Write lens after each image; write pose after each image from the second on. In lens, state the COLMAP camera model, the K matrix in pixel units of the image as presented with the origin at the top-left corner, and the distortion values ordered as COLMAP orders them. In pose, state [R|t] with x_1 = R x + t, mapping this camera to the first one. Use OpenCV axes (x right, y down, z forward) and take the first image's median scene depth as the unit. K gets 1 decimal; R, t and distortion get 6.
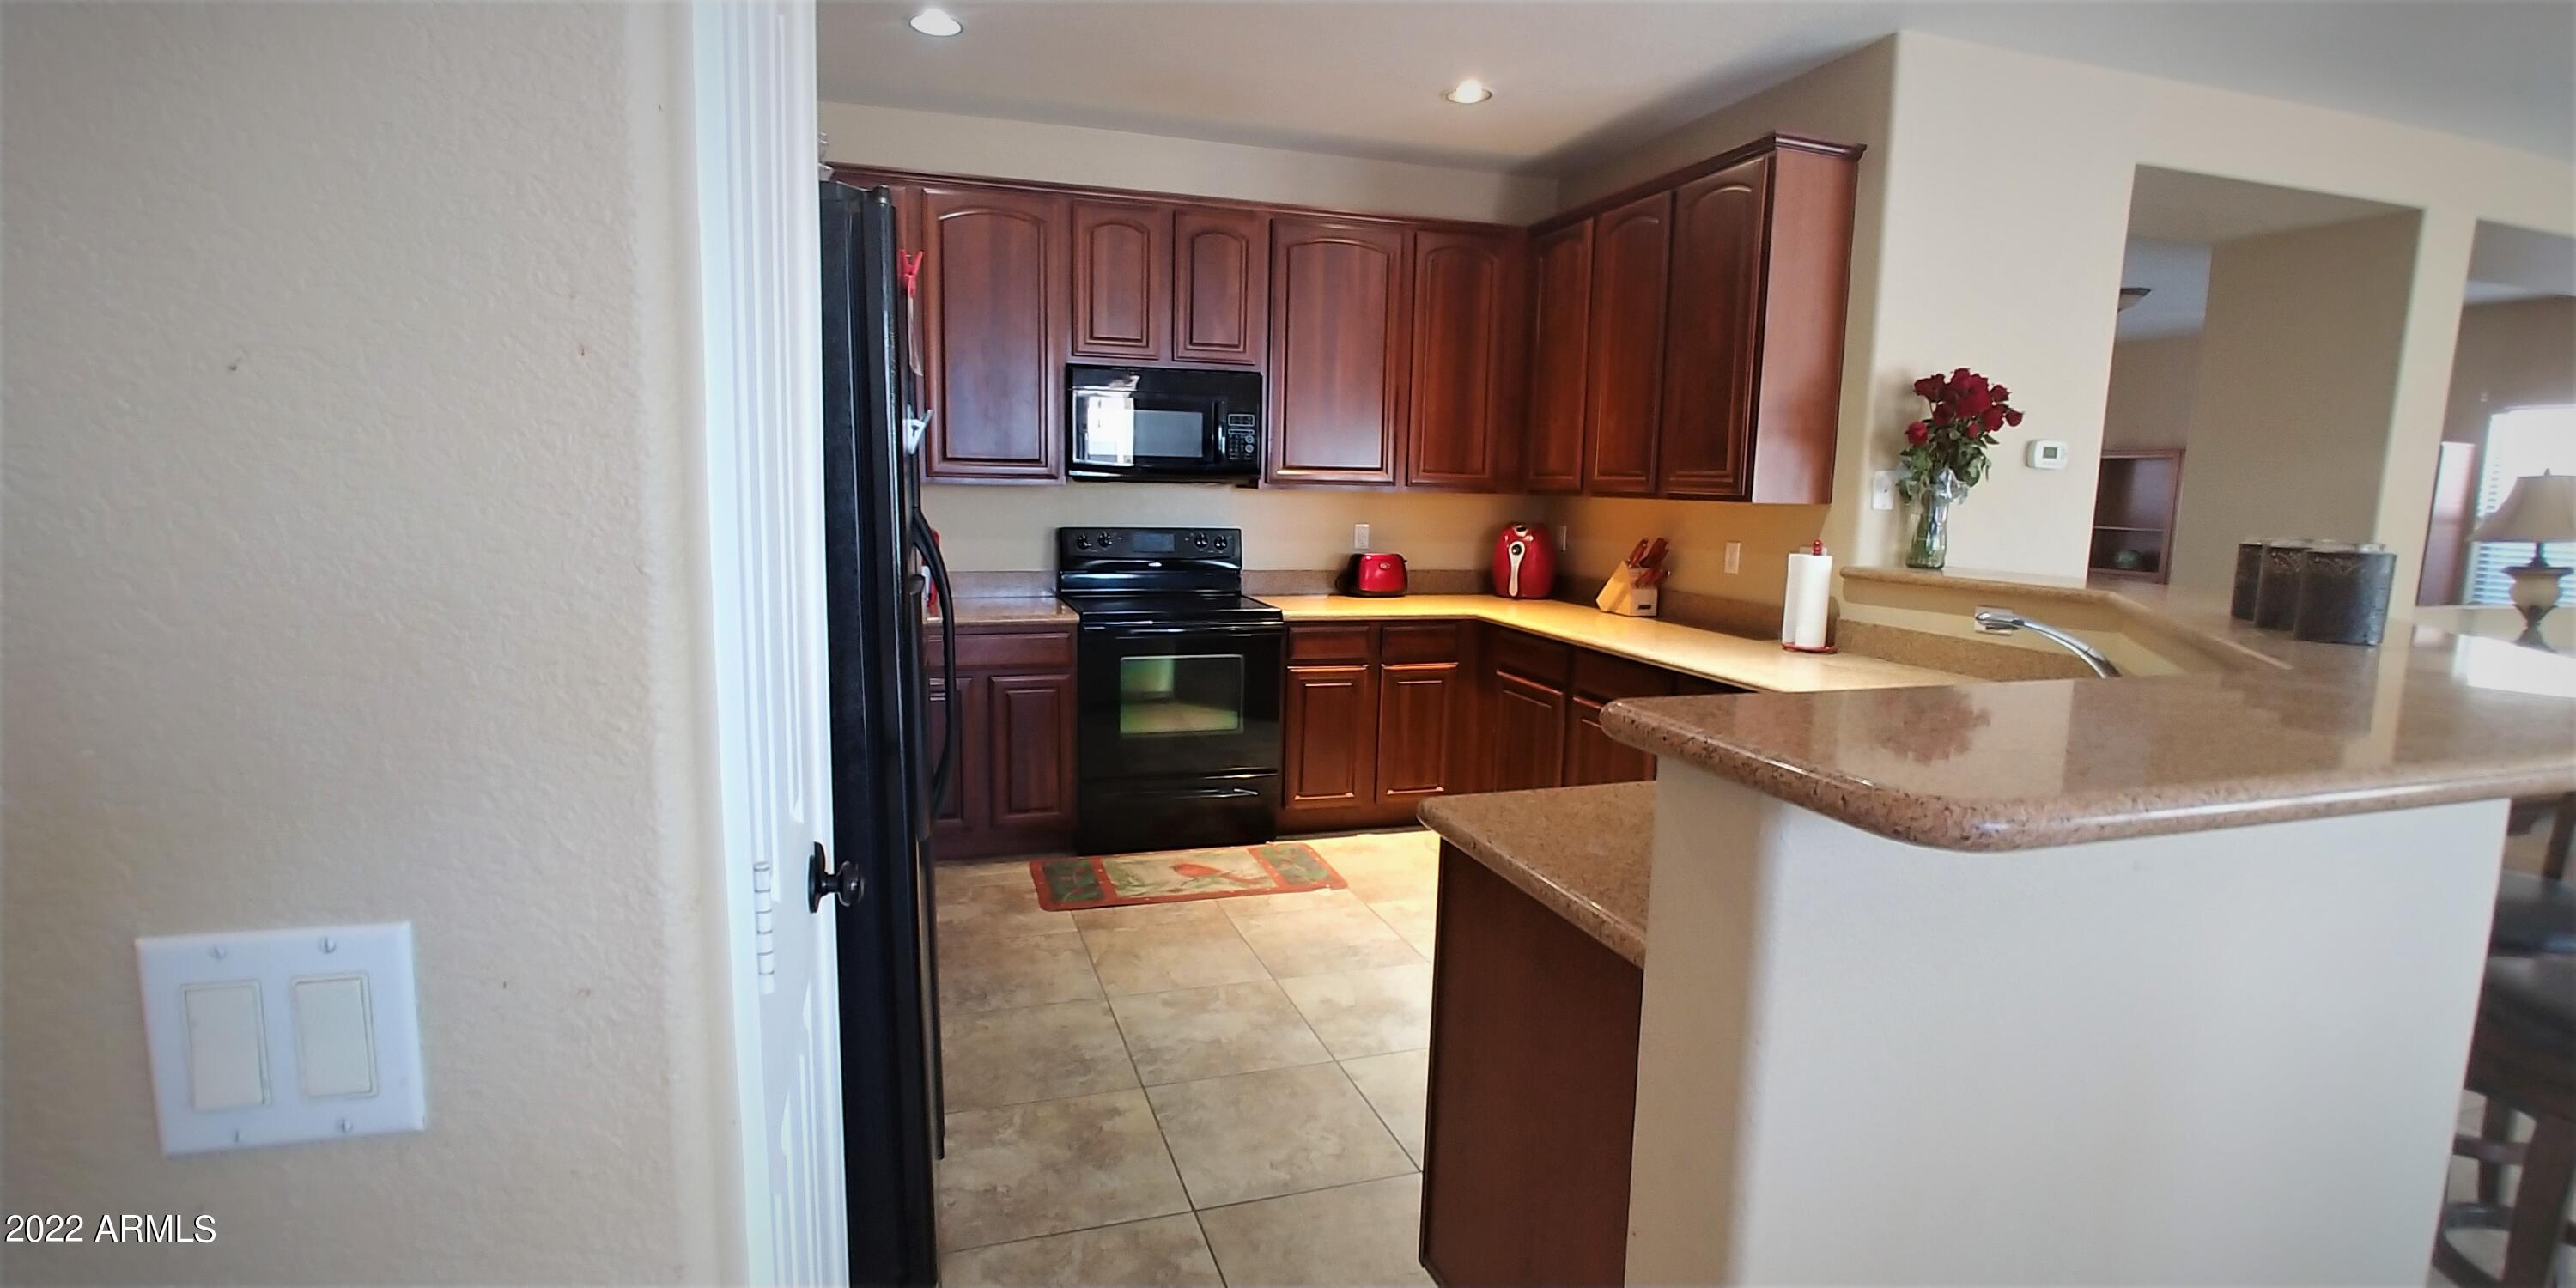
lens RADIAL K [[1121.0, 0, 1277.3], [0, 1121.0, 652.2], [0, 0, 1]] dist [-0.033064, 0.006266]
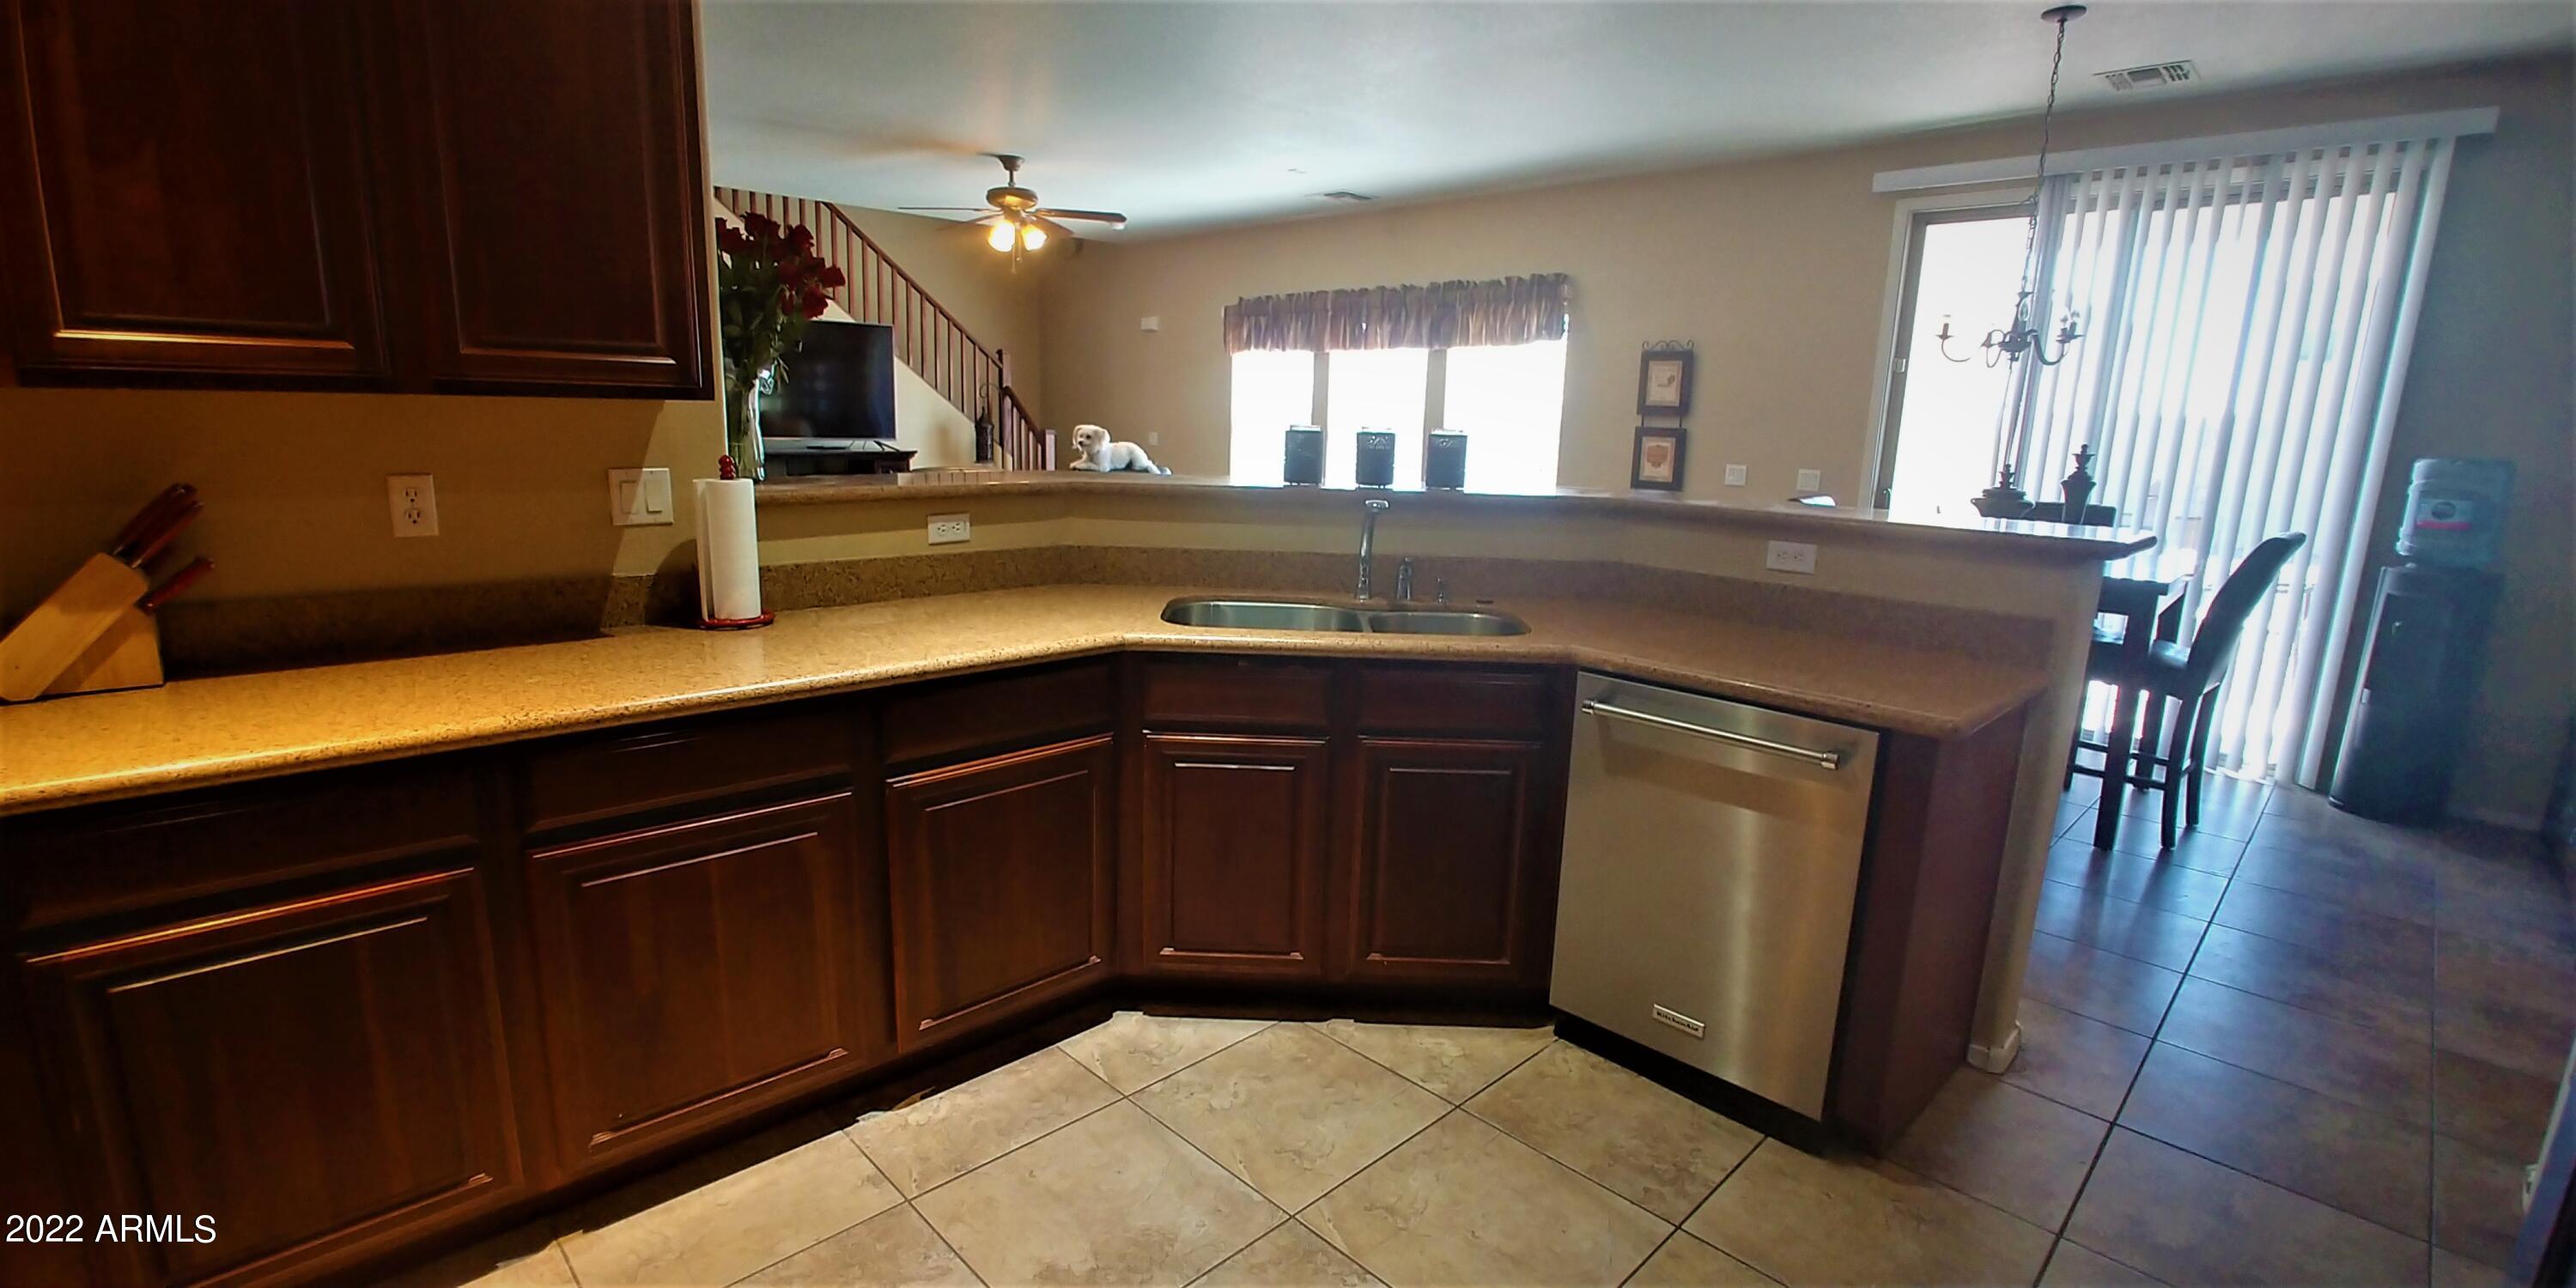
lens RADIAL K [[1121.0, 0, 1277.3], [0, 1121.0, 652.2], [0, 0, 1]] dist [-0.033064, 0.006266]
pose [[-0.453486, -0.198504, 0.868877, -0.218648], [0.106622, 0.955798, 0.274010, -0.116193], [-0.884863, 0.216901, -0.412276, 0.871182]]
